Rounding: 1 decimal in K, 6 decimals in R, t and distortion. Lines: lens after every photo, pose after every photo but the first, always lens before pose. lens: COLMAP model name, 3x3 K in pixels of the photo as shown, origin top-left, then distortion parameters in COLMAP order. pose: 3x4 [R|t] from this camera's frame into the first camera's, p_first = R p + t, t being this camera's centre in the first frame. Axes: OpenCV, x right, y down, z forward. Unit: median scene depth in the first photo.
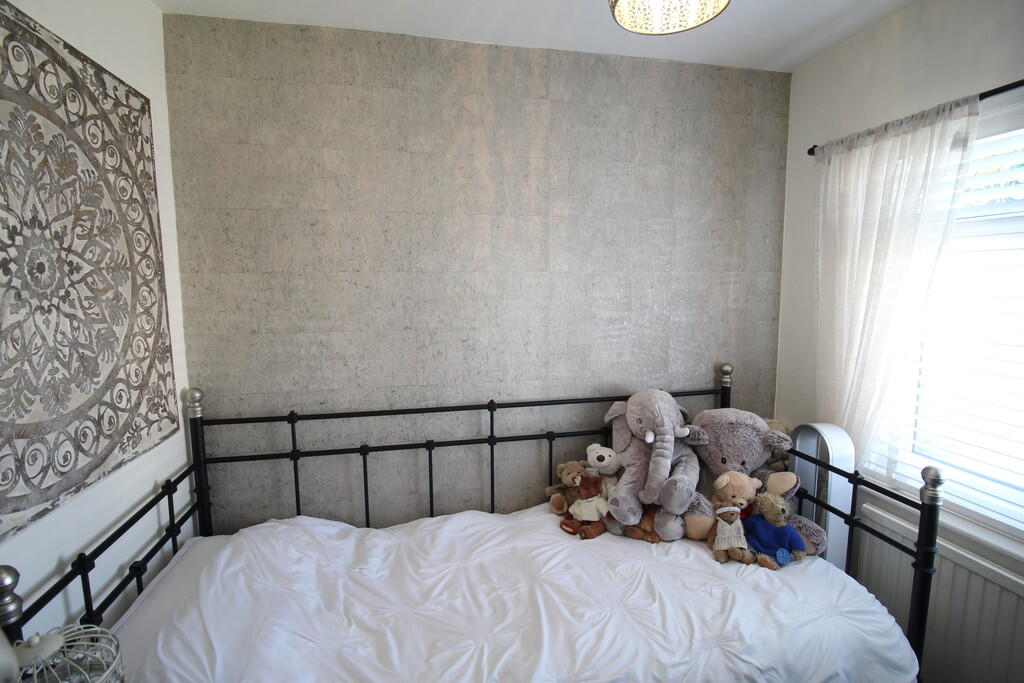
lens RADIAL K [[478.0, 0, 517.5], [0, 478.0, 341.5], [0, 0, 1]] dist [-0.001483, -0.011064]
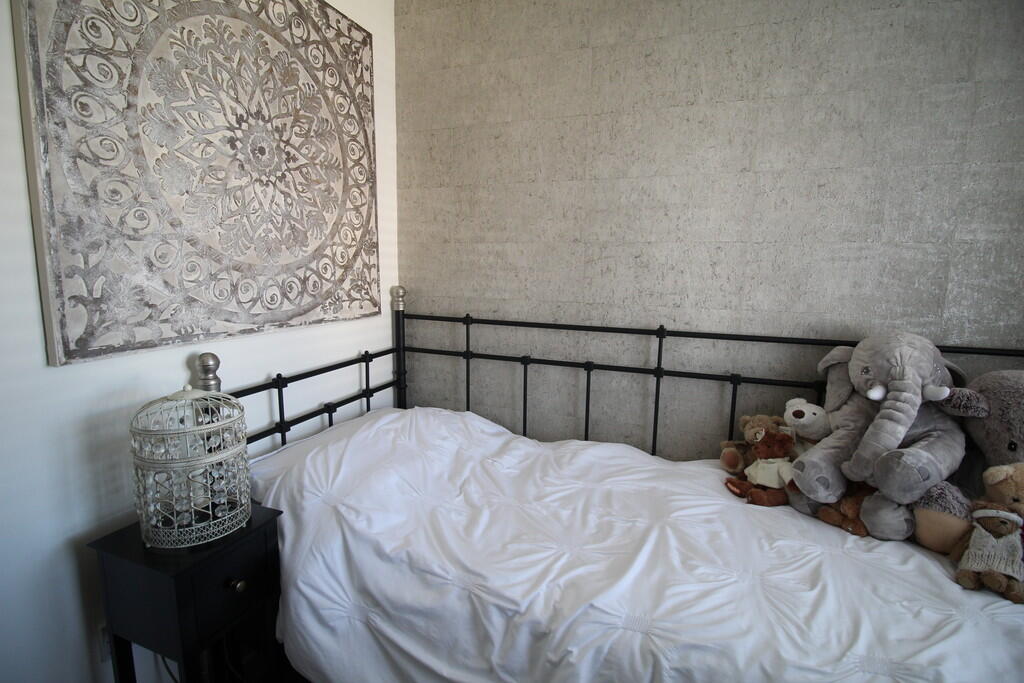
lens RADIAL K [[478.0, 0, 510.0], [0, 478.0, 341.3], [0, 0, 1]] dist [-0.001483, -0.011064]
pose [[0.838947, 0.101466, -0.534671, 0.201184], [-0.083067, 0.994828, 0.058452, 0.135948], [0.537836, -0.004625, 0.843037, 0.128258]]
